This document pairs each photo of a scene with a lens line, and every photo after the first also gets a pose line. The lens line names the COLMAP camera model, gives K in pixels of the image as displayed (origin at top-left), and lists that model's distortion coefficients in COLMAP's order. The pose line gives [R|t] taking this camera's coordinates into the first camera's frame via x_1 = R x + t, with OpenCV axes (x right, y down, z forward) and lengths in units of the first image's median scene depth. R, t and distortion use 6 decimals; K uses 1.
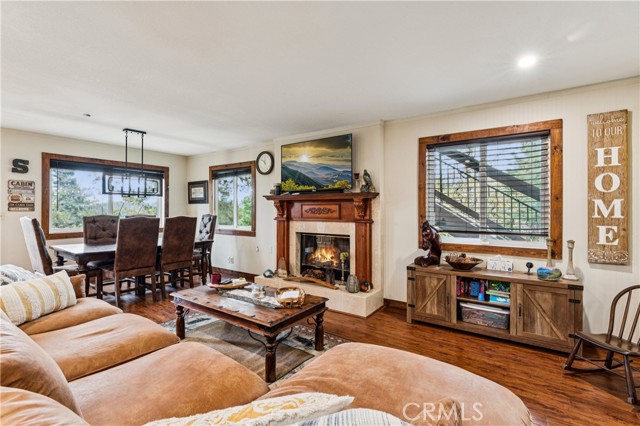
lens RADIAL K [[289.2, 0, 321.4], [0, 289.2, 212.3], [0, 0, 1]] dist [-0.005676, 0.002385]
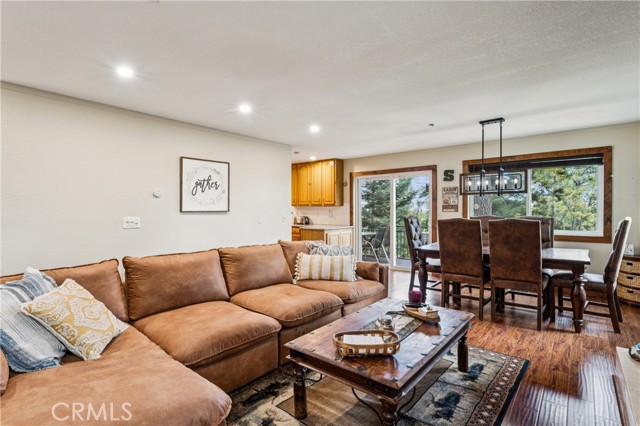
lens RADIAL K [[316.0, 0, 319.4], [0, 316.0, 217.3], [0, 0, 1]] dist [0.003487, -0.000045]
pose [[-0.087078, 0.022328, -0.995951, 0.380595], [-0.004753, 0.999728, 0.022829, -0.008166], [0.996190, 0.006721, -0.086948, 0.583144]]
